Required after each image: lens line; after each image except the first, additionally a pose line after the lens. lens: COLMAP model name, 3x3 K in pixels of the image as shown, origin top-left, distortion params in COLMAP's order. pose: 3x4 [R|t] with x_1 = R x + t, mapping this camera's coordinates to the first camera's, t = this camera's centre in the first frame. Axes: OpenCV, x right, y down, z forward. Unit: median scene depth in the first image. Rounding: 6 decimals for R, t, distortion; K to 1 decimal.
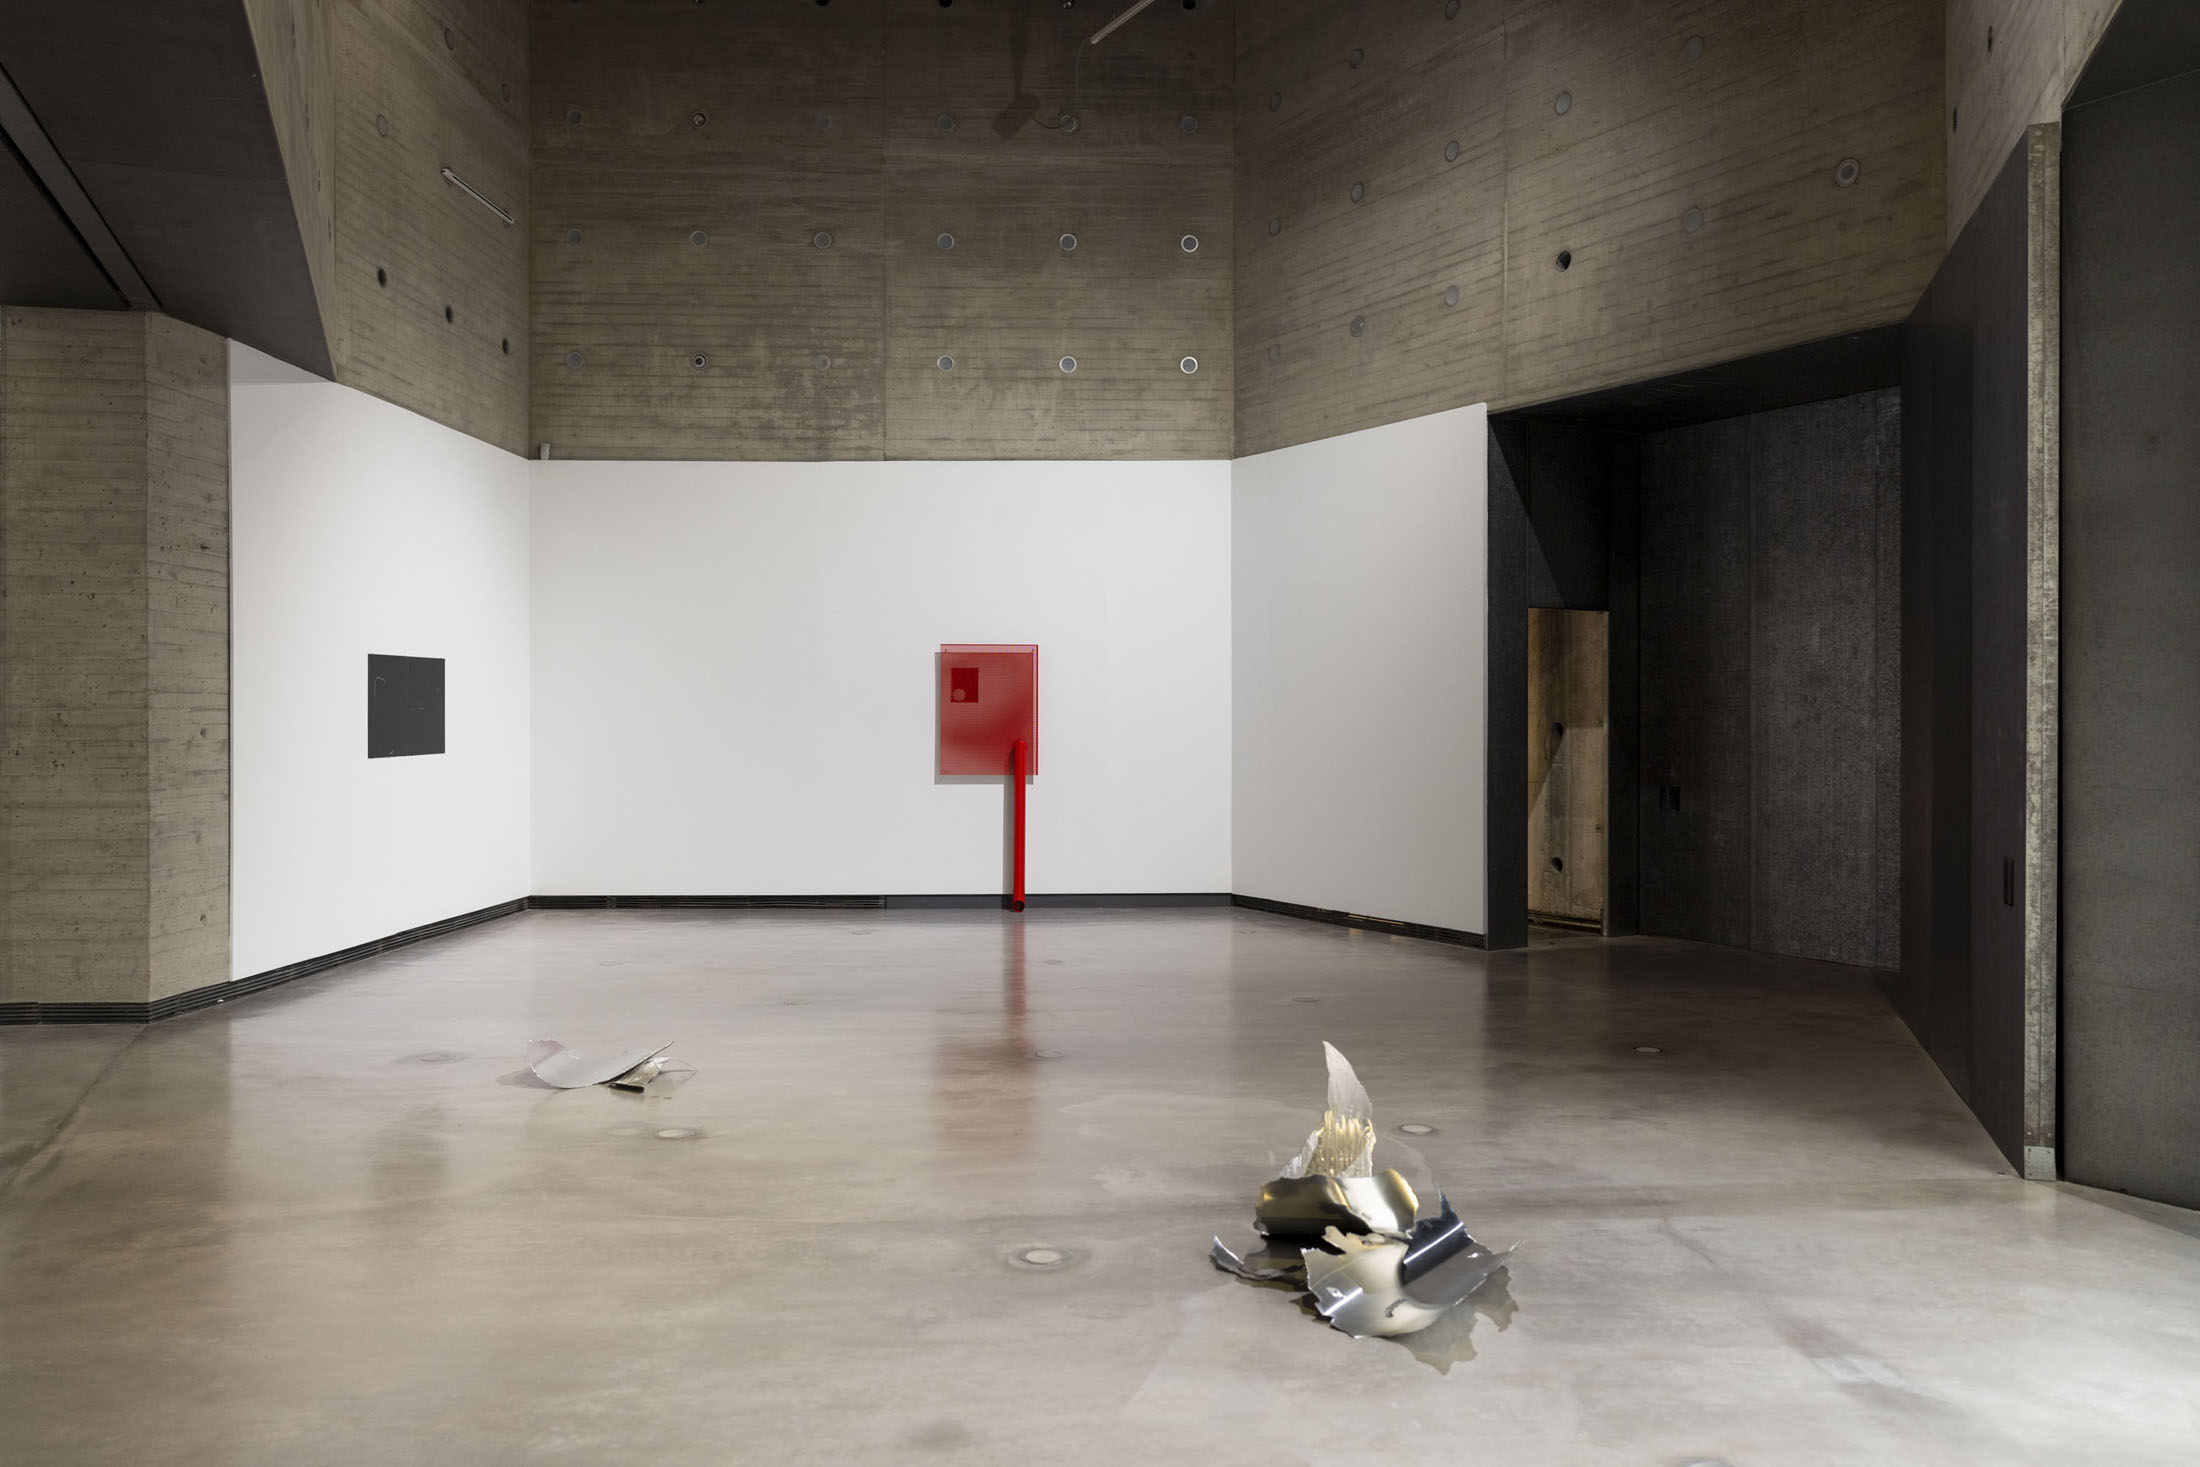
lens RADIAL K [[1645.2, 0, 1142.3], [0, 1645.2, 764.4], [0, 0, 1]] dist [0.006806, 0.001140]
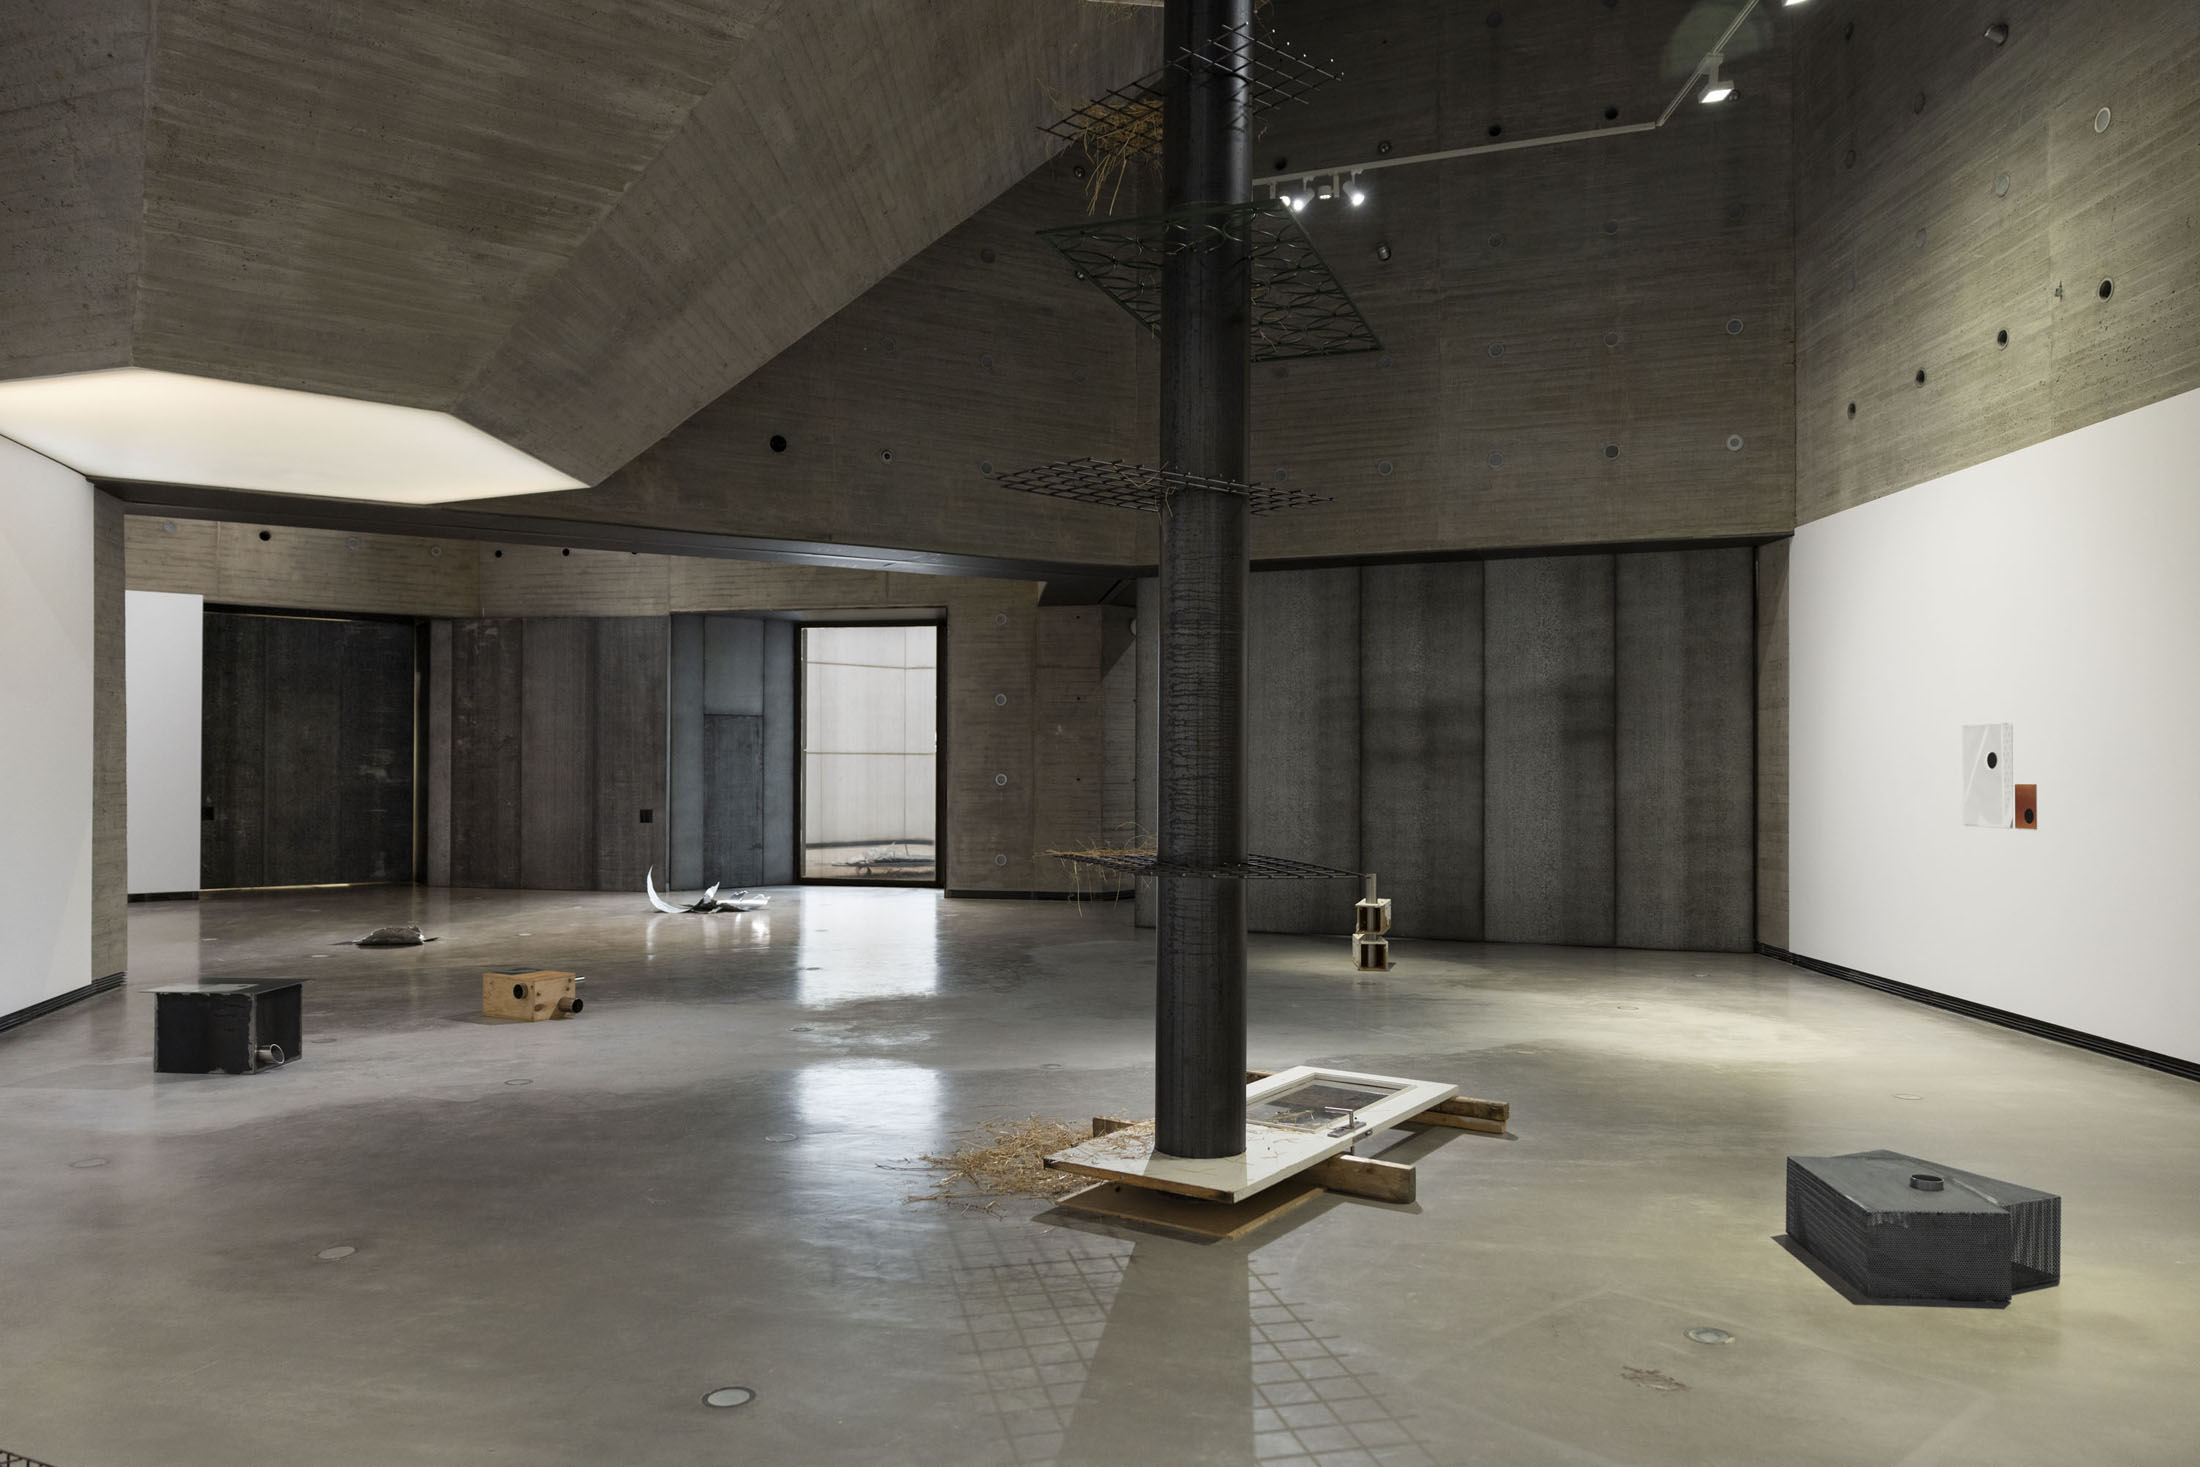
lens RADIAL K [[1523.9, 0, 1132.1], [0, 1523.9, 751.4], [0, 0, 1]] dist [0.005818, 0.001142]
pose [[-0.168779, 0.005651, 0.985638, -1.350325], [0.022305, 0.999749, -0.001912, -0.019766], [-0.985402, 0.021662, -0.168862, 0.239780]]
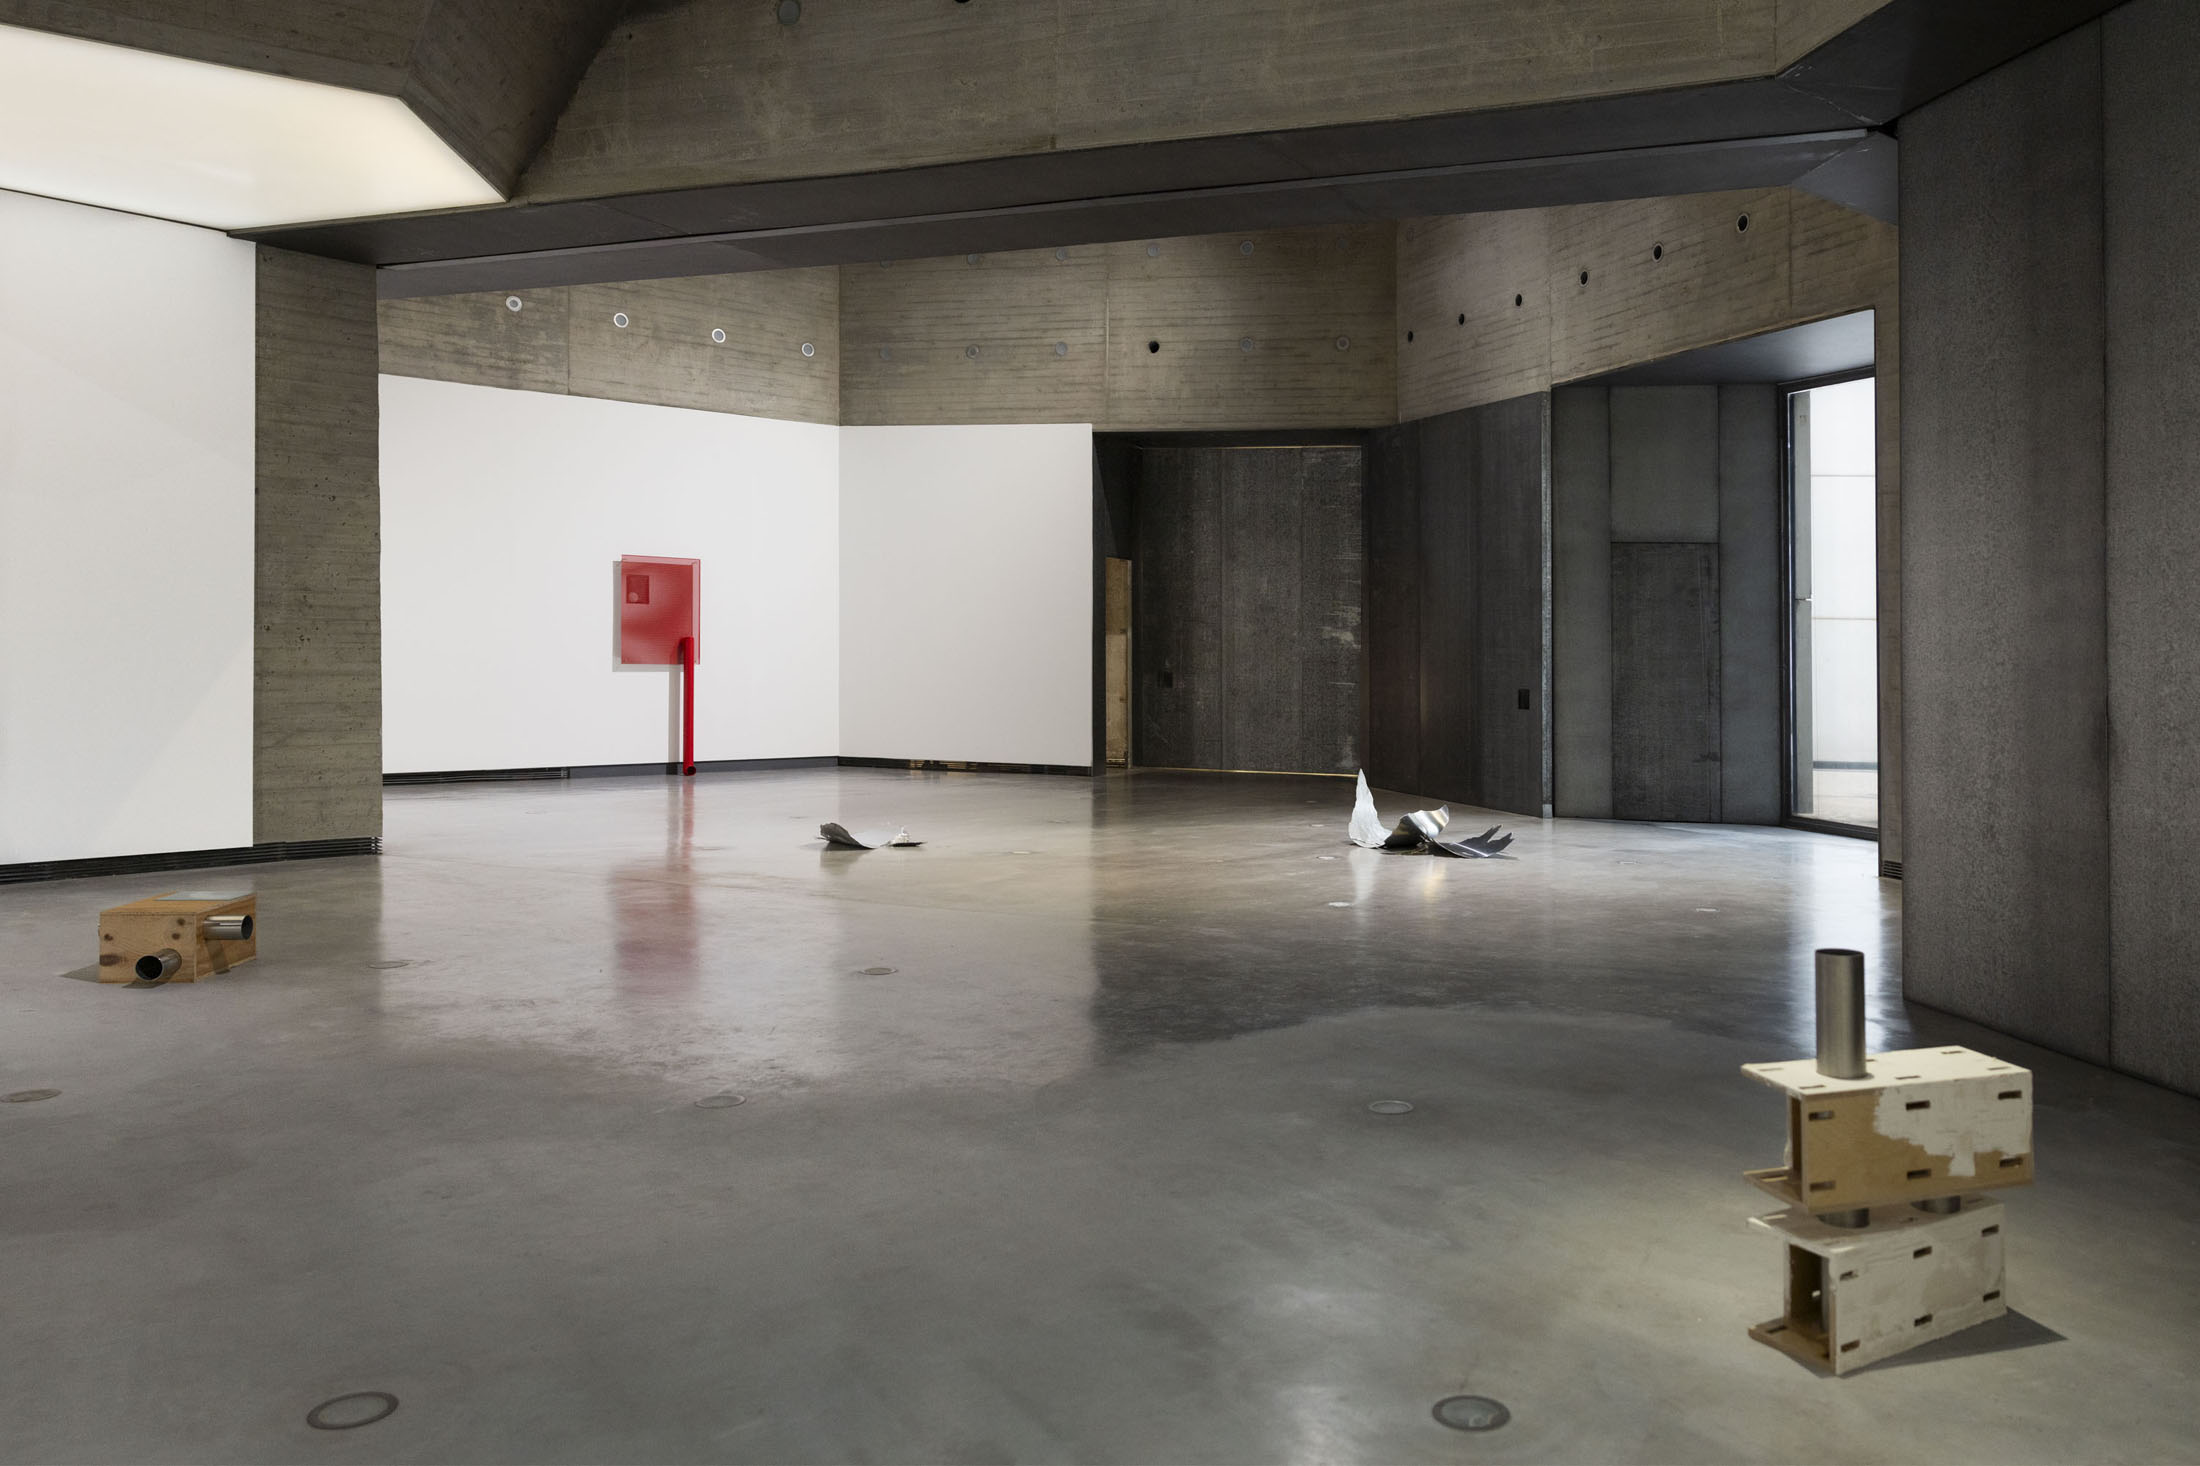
lens RADIAL K [[1668.5, 0, 1385.6], [0, 1668.5, 648.3], [0, 0, 1]] dist [0.011775, 0.000074]
pose [[0.692928, 0.013021, 0.720890, -0.614465], [0.001626, 0.999806, -0.019622, 0.019717], [-0.721005, 0.014768, 0.692772, -0.241676]]
